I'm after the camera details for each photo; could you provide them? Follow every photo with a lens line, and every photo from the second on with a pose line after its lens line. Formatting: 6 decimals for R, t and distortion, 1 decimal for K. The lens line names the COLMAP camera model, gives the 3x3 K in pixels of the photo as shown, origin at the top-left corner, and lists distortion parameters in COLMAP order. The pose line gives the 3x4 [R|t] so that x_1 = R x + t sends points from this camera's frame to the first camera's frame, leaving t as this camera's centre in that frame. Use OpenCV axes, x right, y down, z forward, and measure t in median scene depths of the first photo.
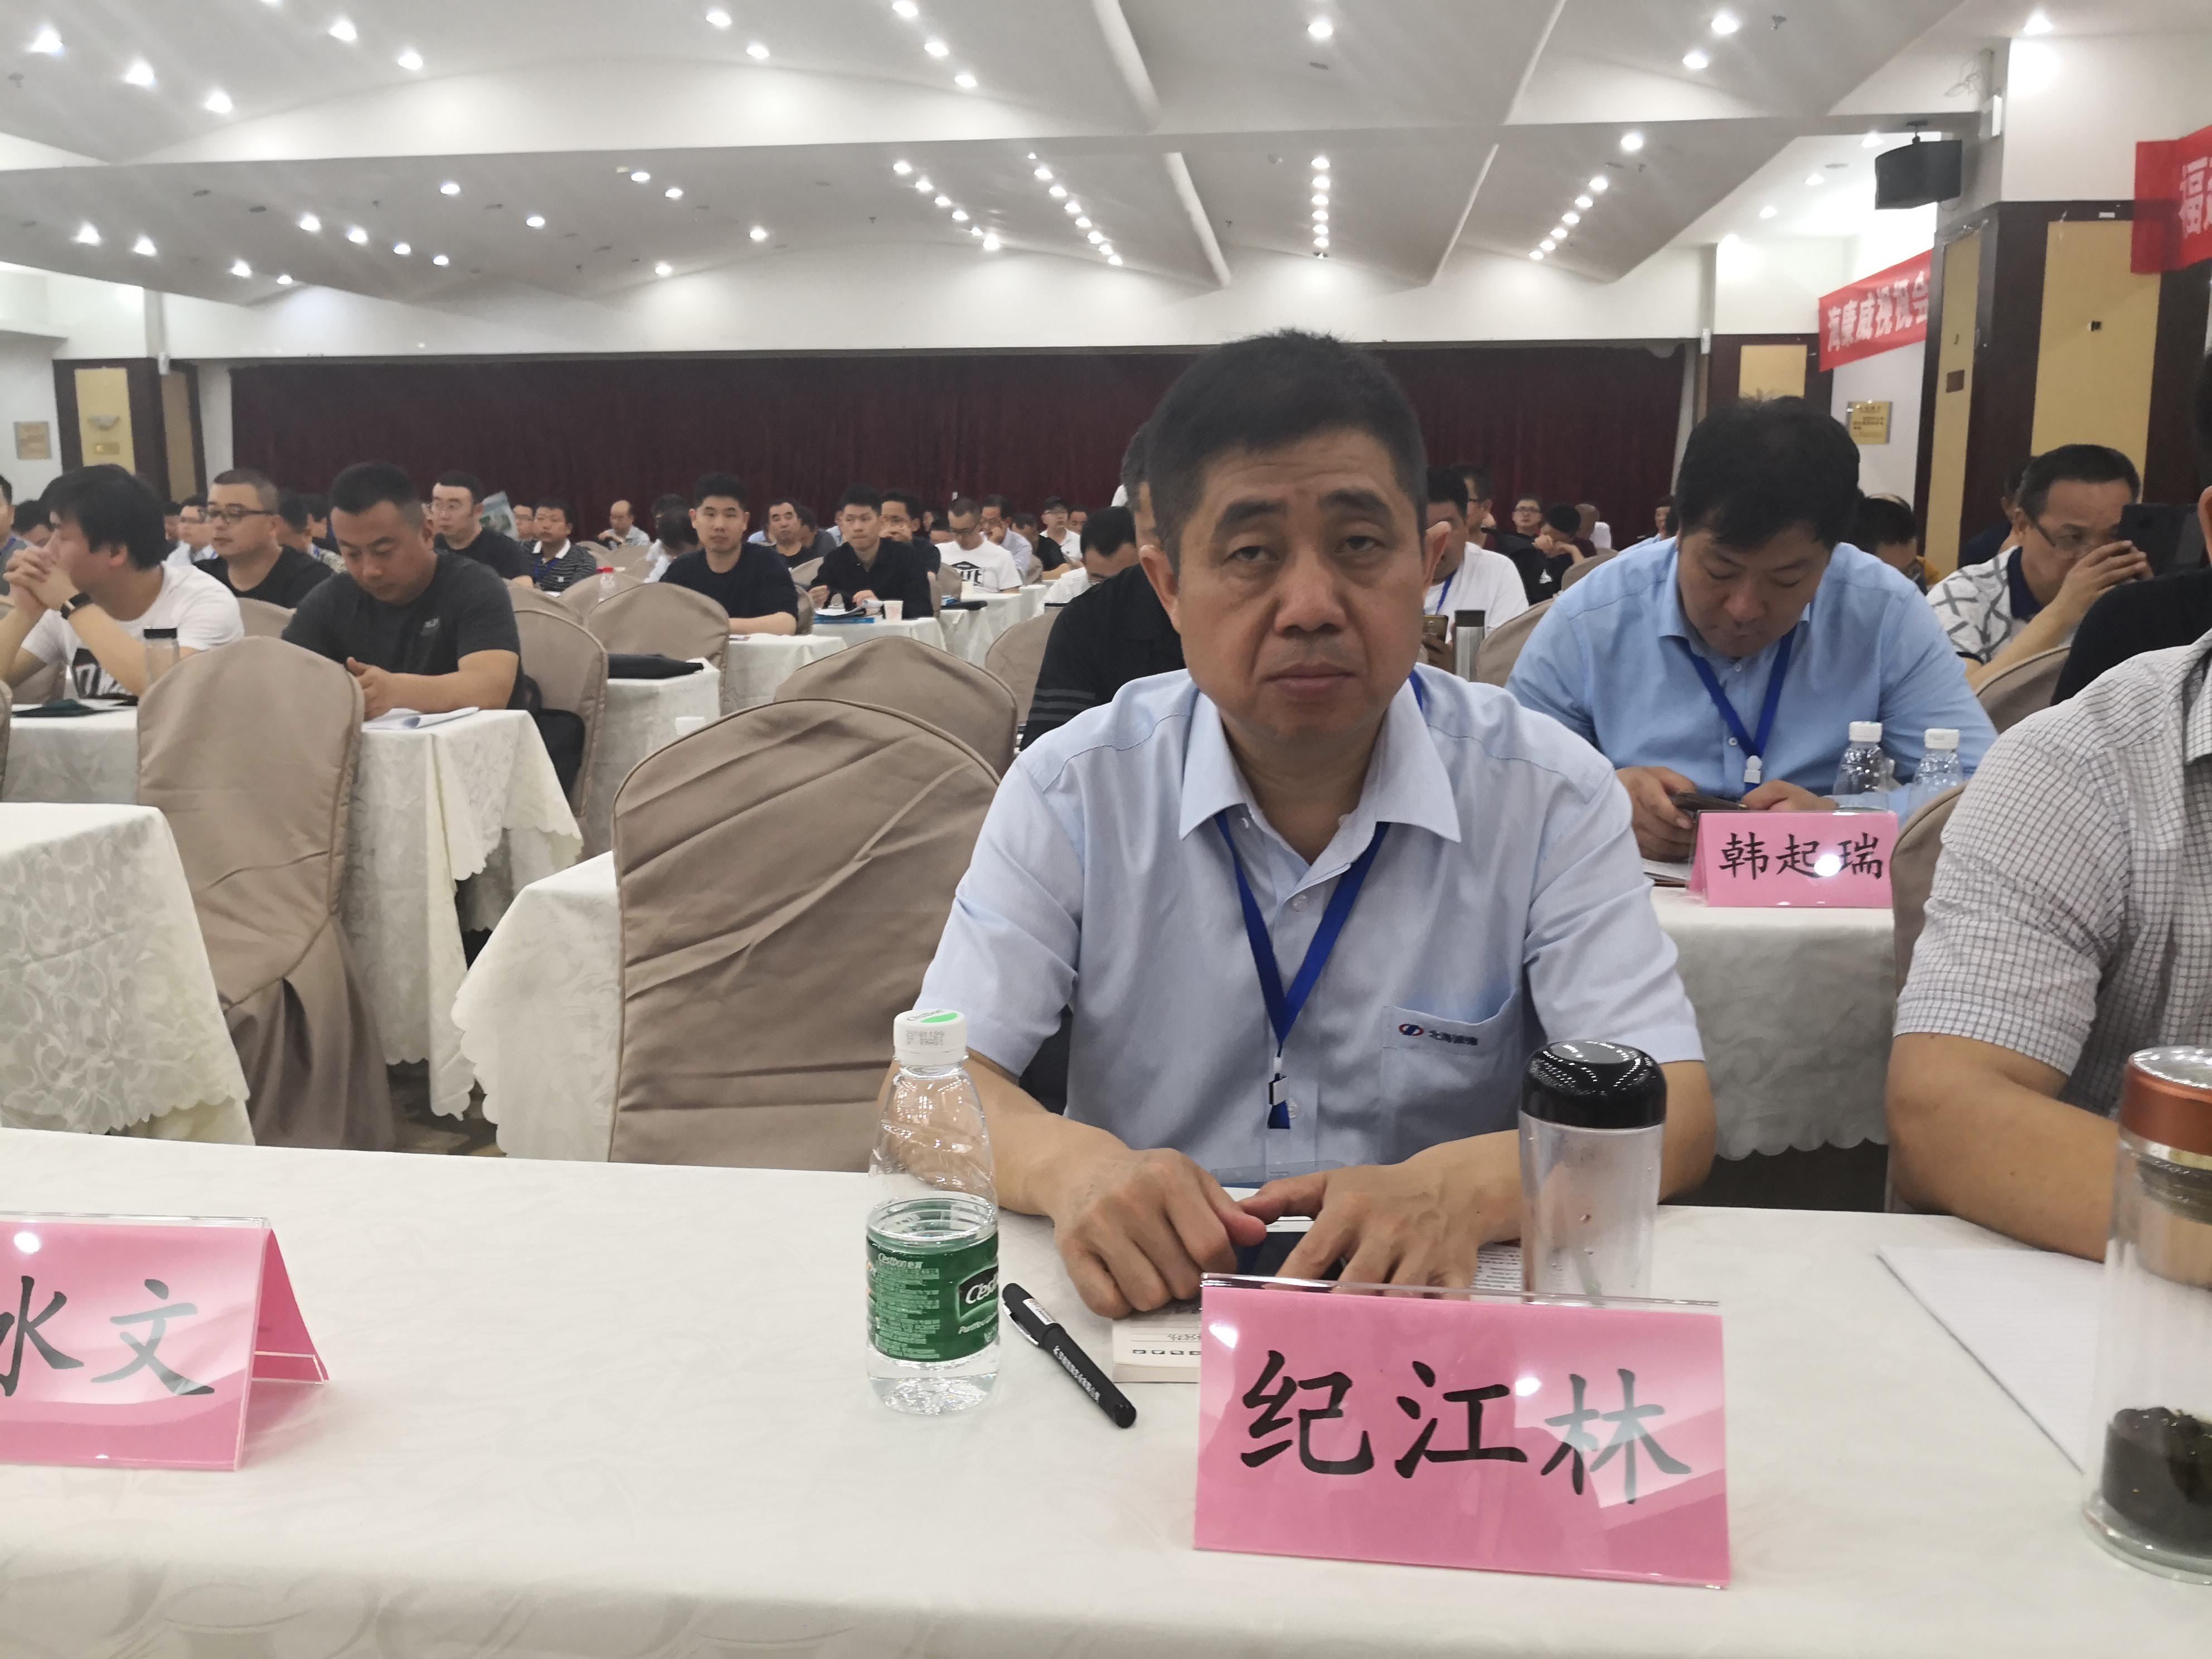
lens RADIAL K [[1806.8, 0, 1148.6], [0, 1806.8, 793.6], [0, 0, 1]] dist [0.017351, -0.030843]
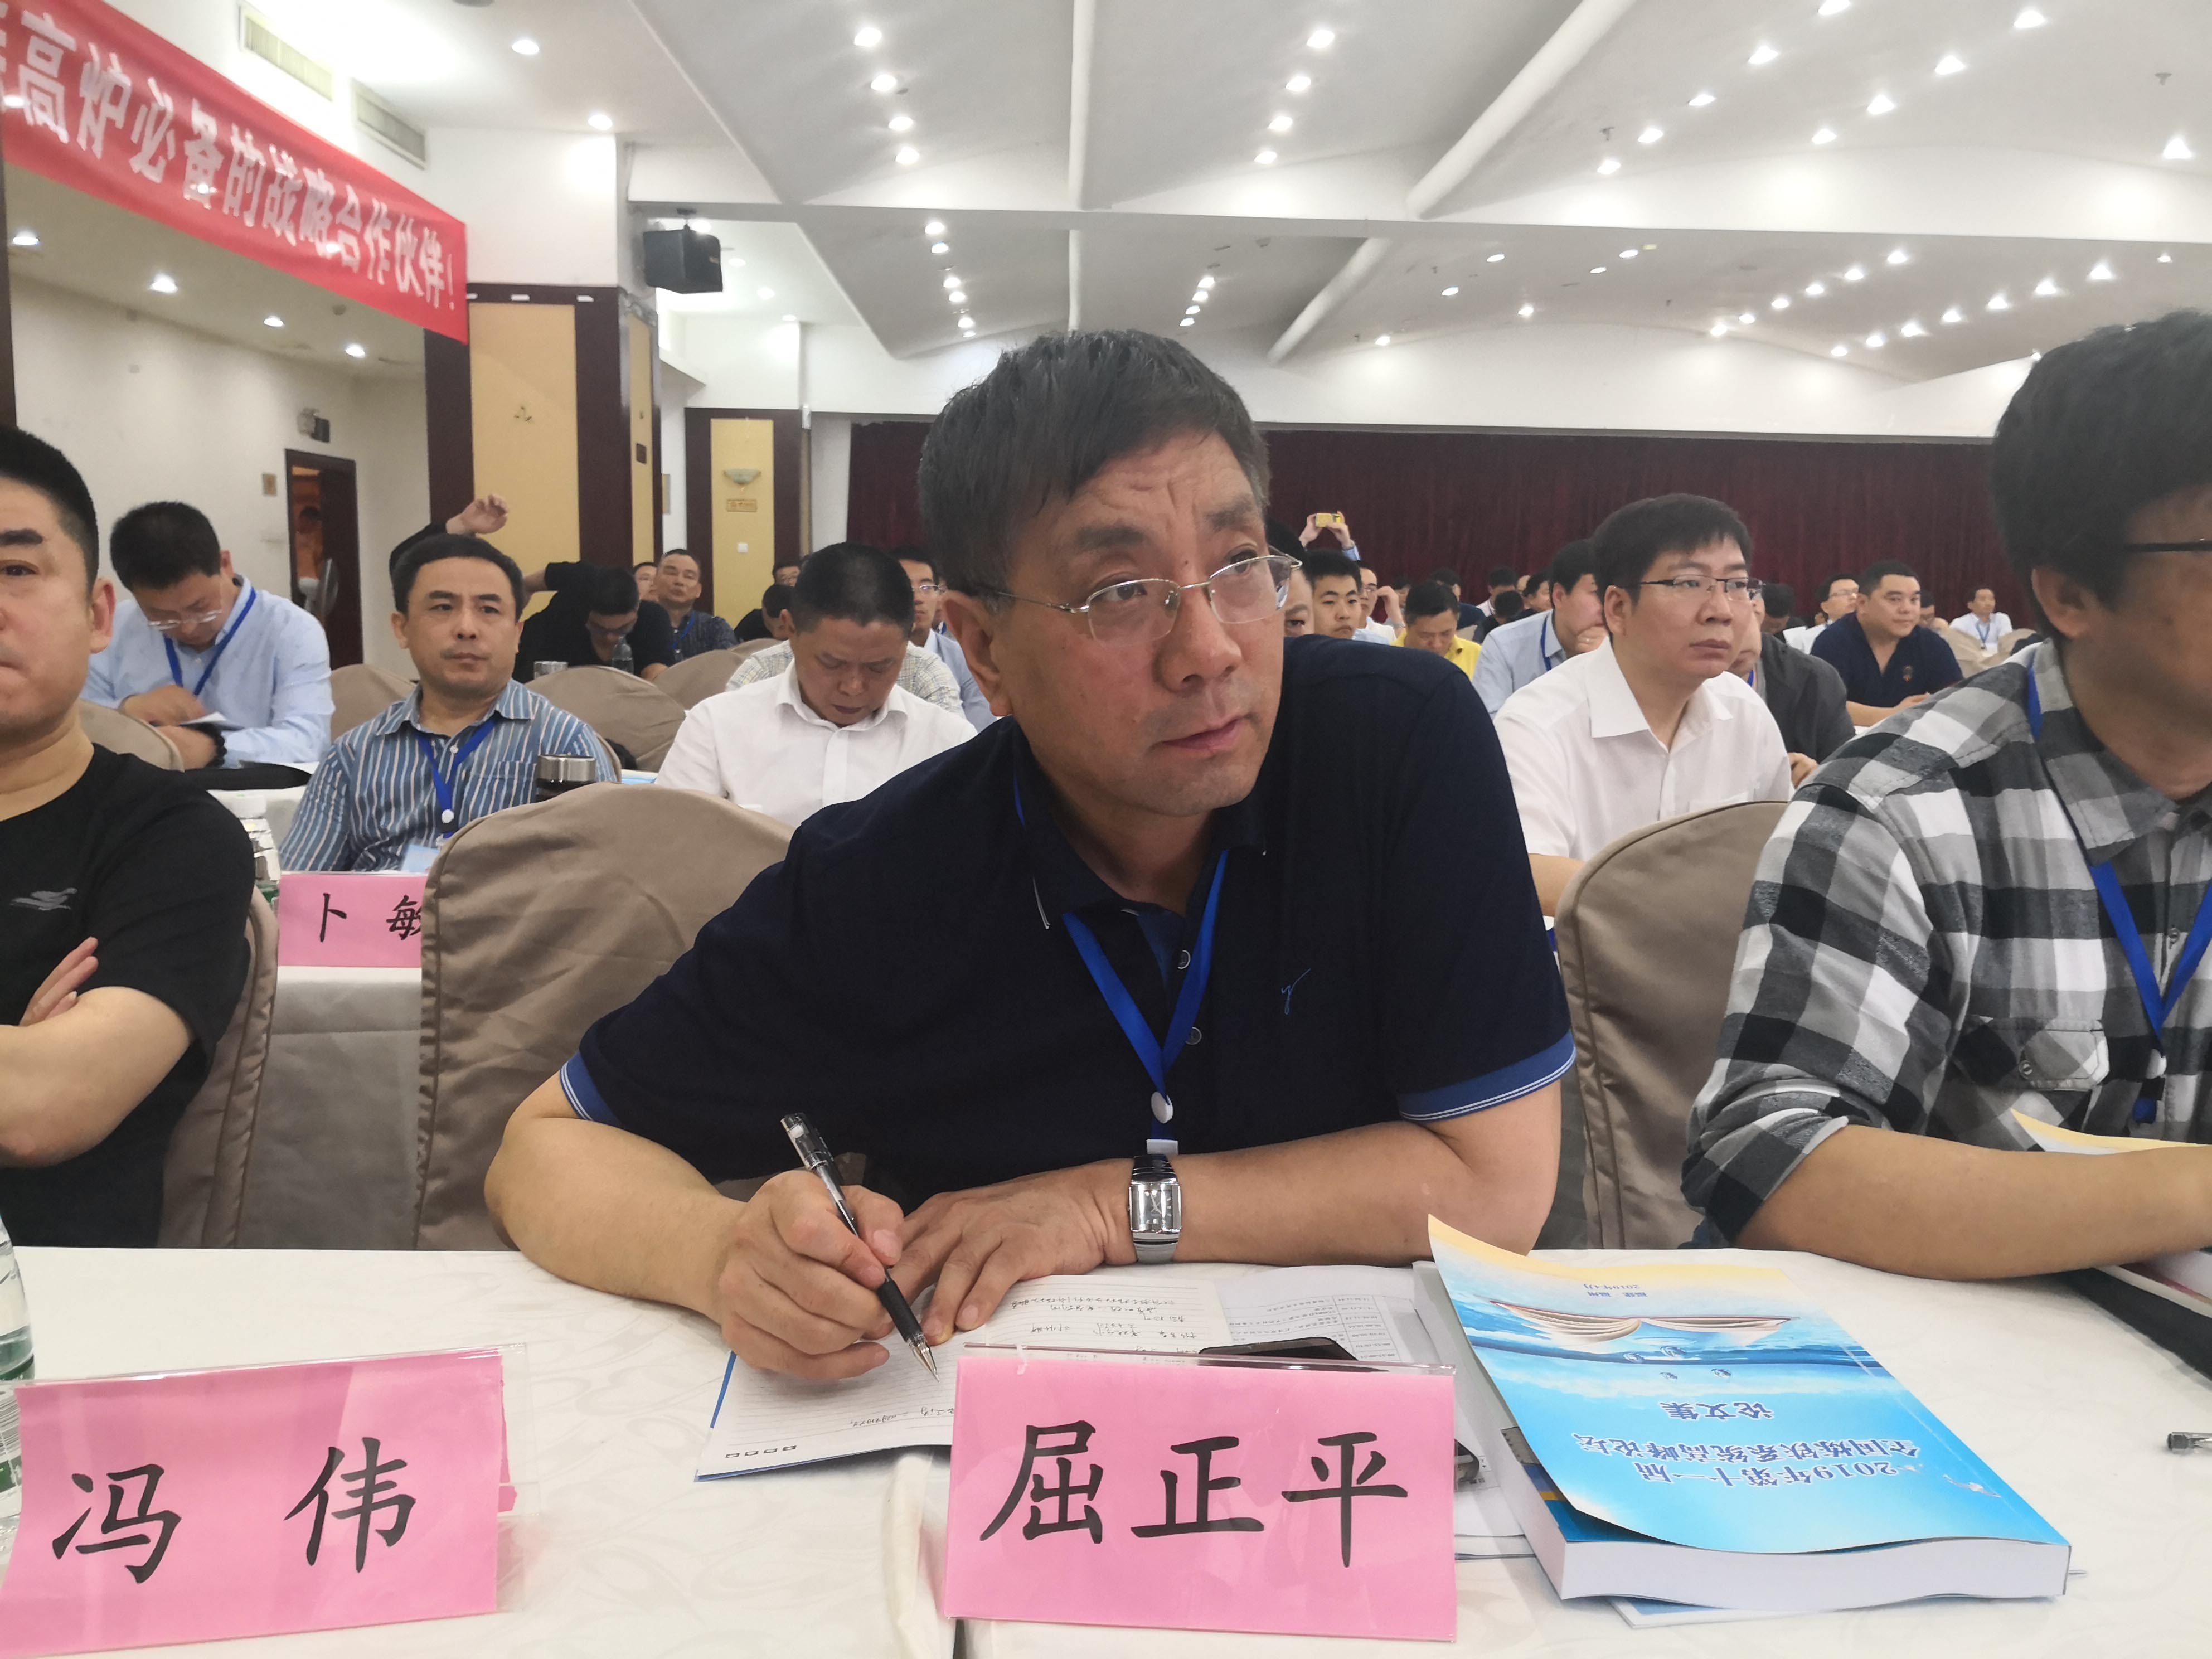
lens RADIAL K [[1806.8, 0, 1118.5], [0, 1806.8, 831.7], [0, 0, 1]] dist [0.017351, -0.030843]
pose [[0.985738, -0.001732, 0.168280, -0.591317], [0.004927, 0.999815, -0.018570, -0.005224], [-0.168217, 0.019135, 0.985564, 0.060288]]
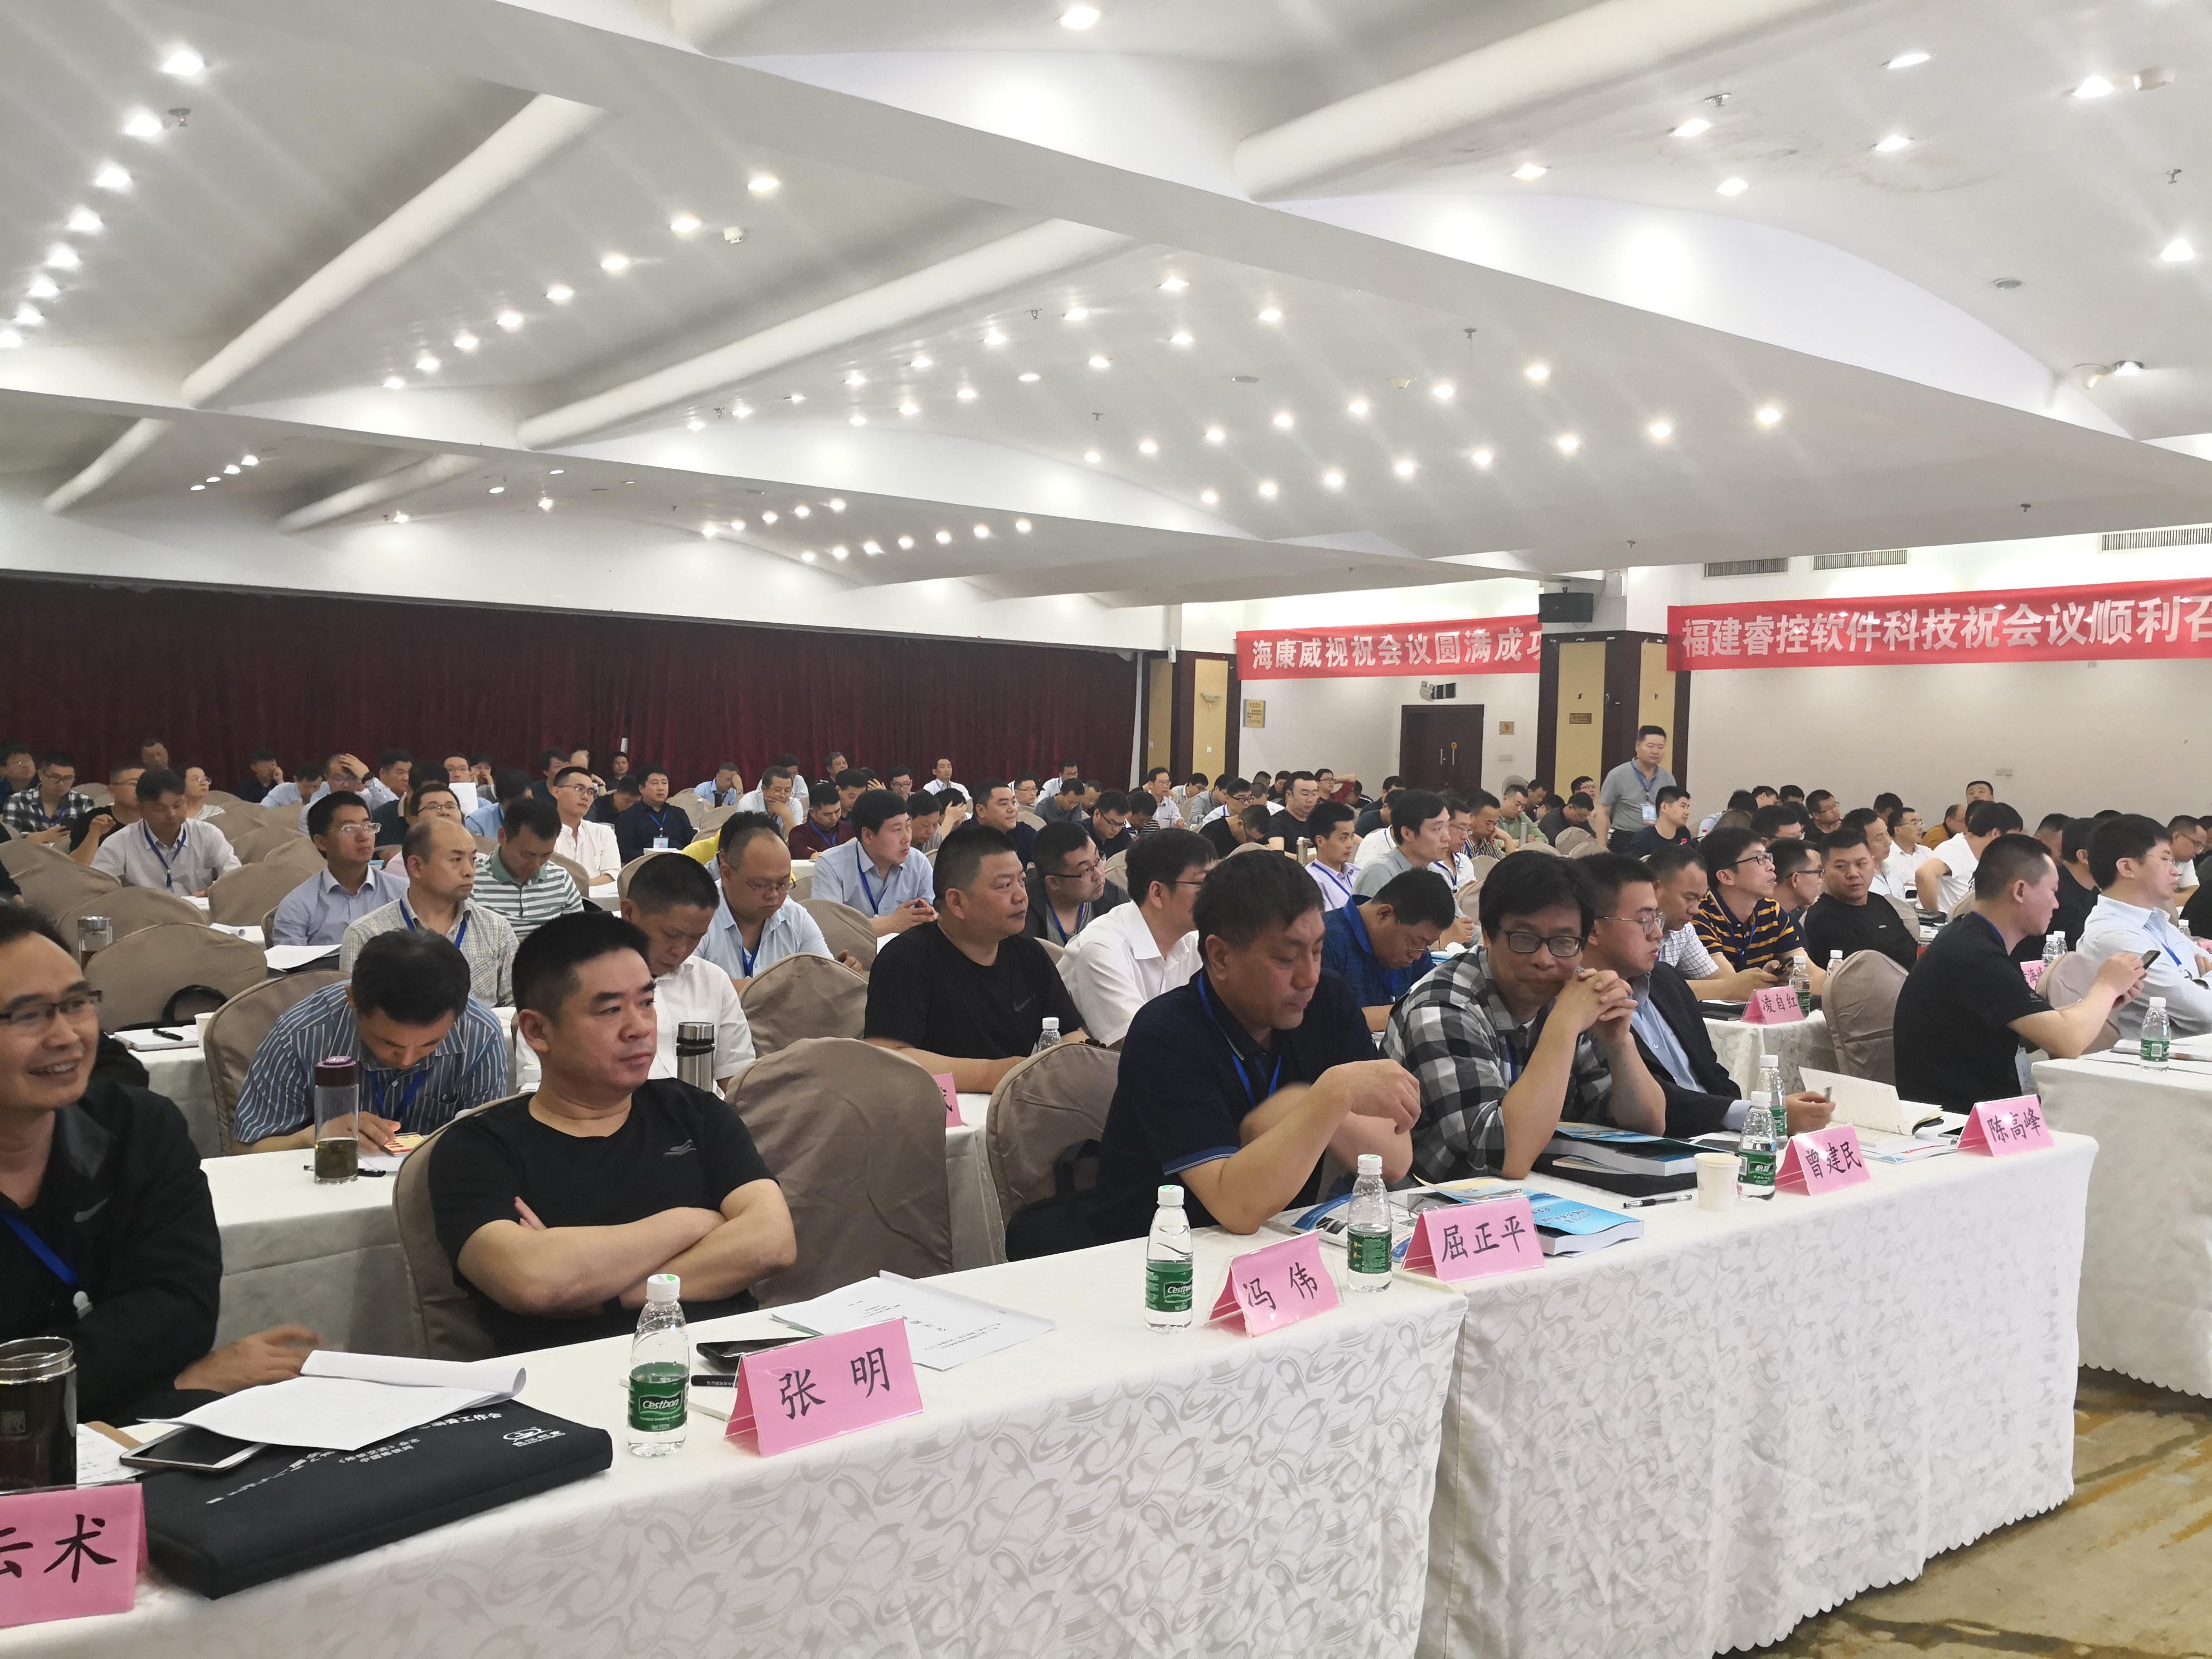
lens RADIAL K [[1806.8, 0, 1122.8], [0, 1806.8, 839.9], [0, 0, 1]] dist [0.017351, -0.030843]
pose [[0.714448, -0.014492, 0.699539, -0.710650], [0.079522, 0.994989, -0.060604, -0.016811], [-0.695155, 0.098927, 0.712020, 0.012342]]
